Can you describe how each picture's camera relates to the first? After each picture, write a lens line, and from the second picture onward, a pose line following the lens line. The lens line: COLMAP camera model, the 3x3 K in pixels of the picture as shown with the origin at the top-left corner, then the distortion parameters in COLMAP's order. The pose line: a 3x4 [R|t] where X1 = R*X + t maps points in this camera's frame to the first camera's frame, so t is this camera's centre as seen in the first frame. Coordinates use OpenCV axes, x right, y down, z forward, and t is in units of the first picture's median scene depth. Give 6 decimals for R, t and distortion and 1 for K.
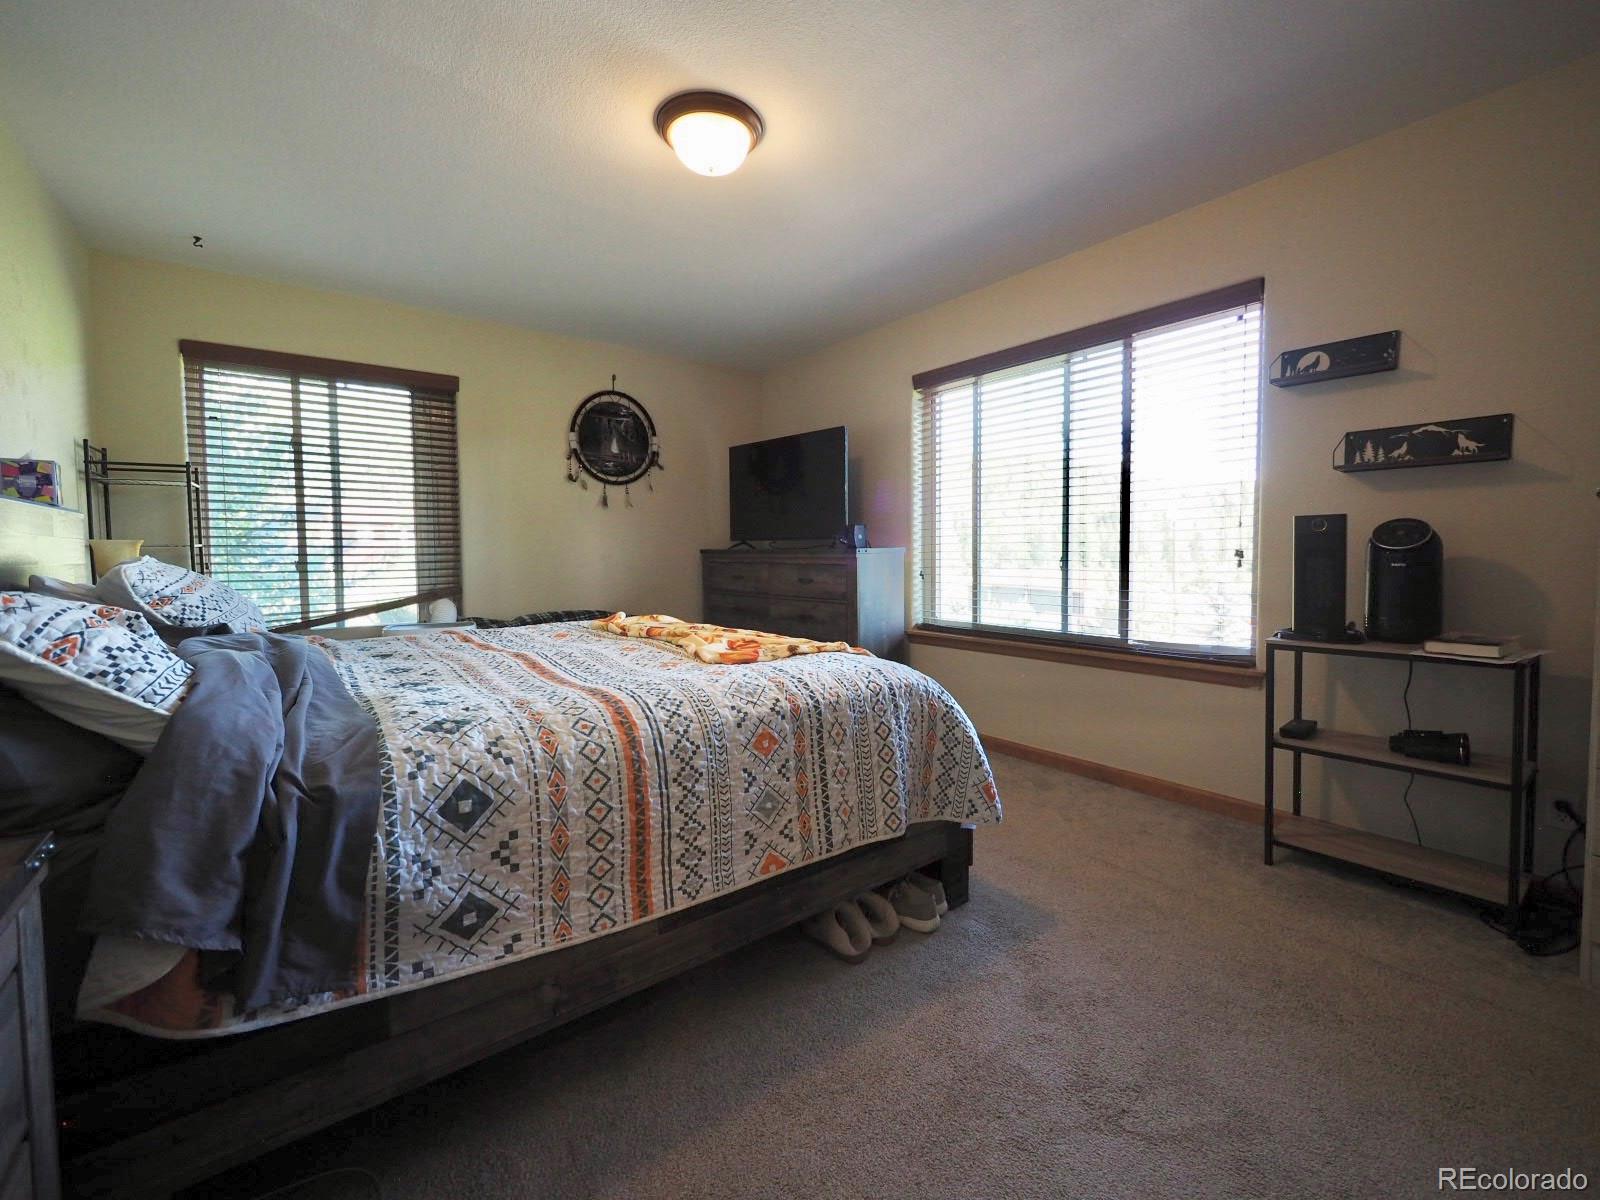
lens RADIAL K [[682.3, 0, 800.2], [0, 682.3, 582.1], [0, 0, 1]] dist [-0.000865, 0.000290]
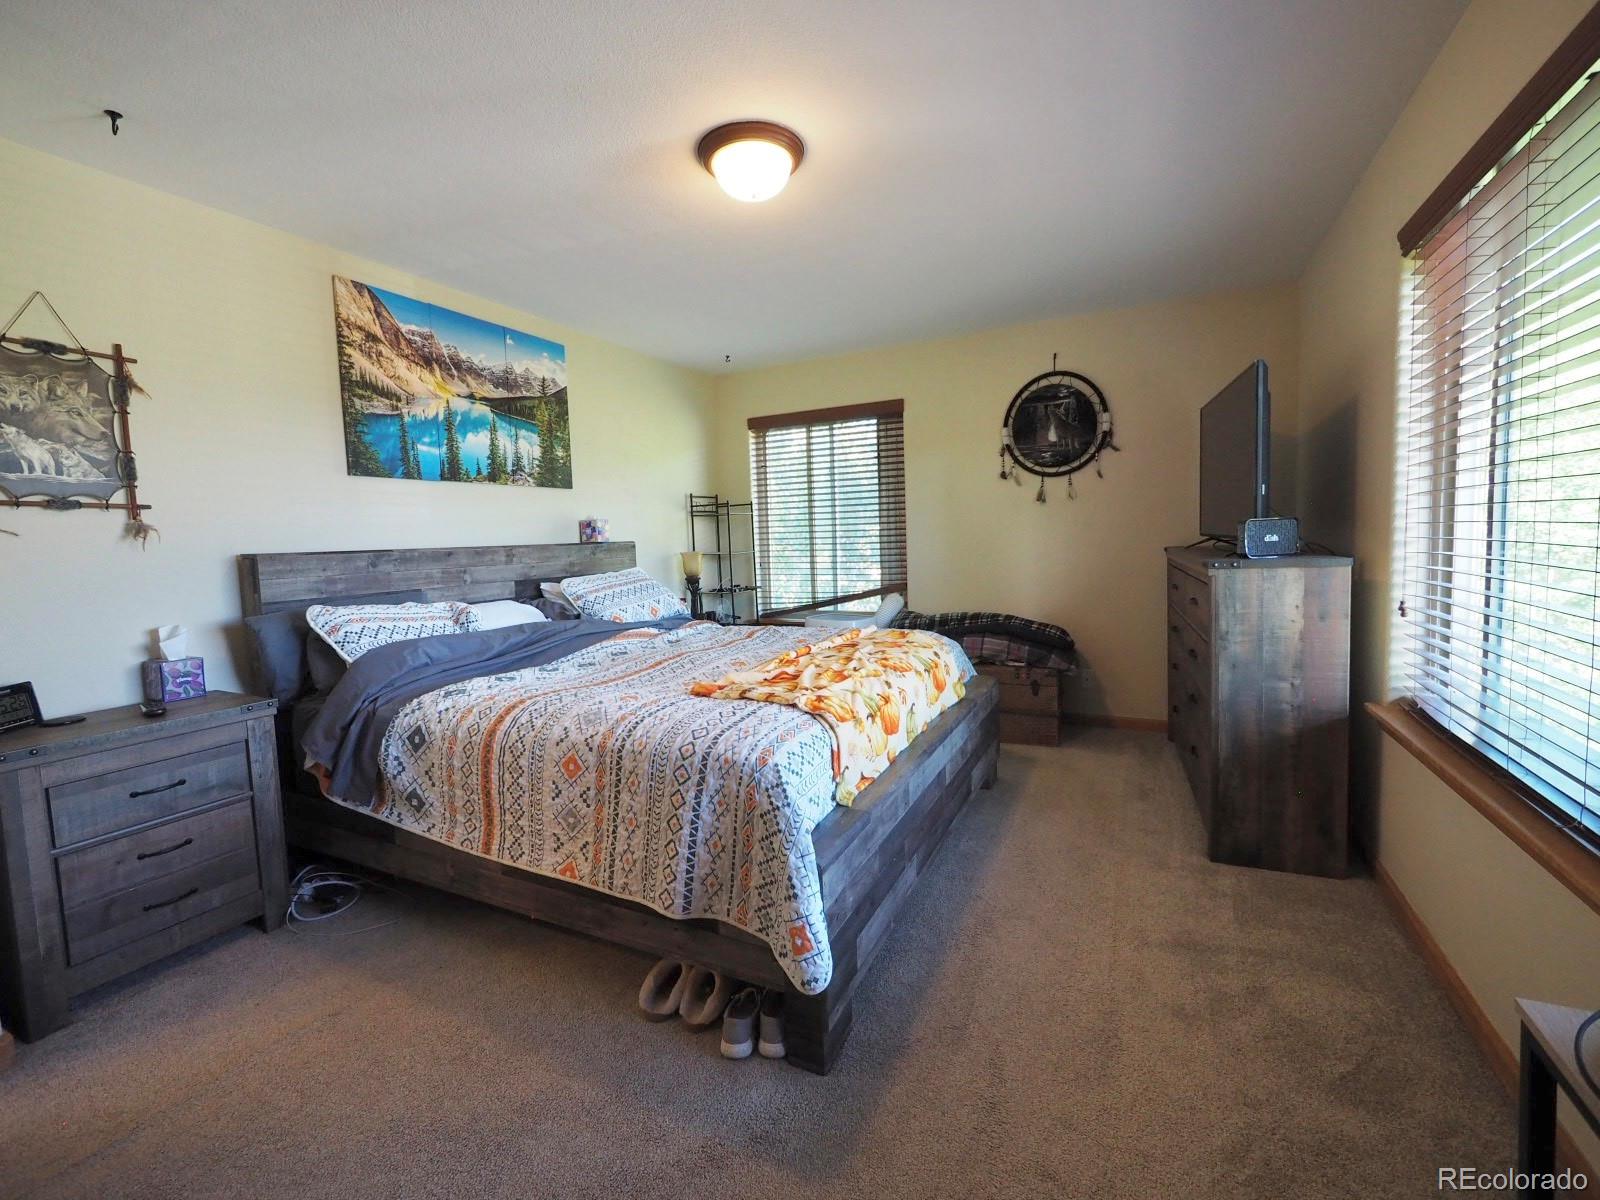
lens RADIAL K [[682.3, 0, 800.2], [0, 682.3, 582.1], [0, 0, 1]] dist [-0.000865, 0.000290]
pose [[0.422949, 0.054558, -0.904509, 0.967967], [-0.009498, 0.998398, 0.055780, -0.120076], [0.906104, -0.015001, 0.422790, 0.743220]]
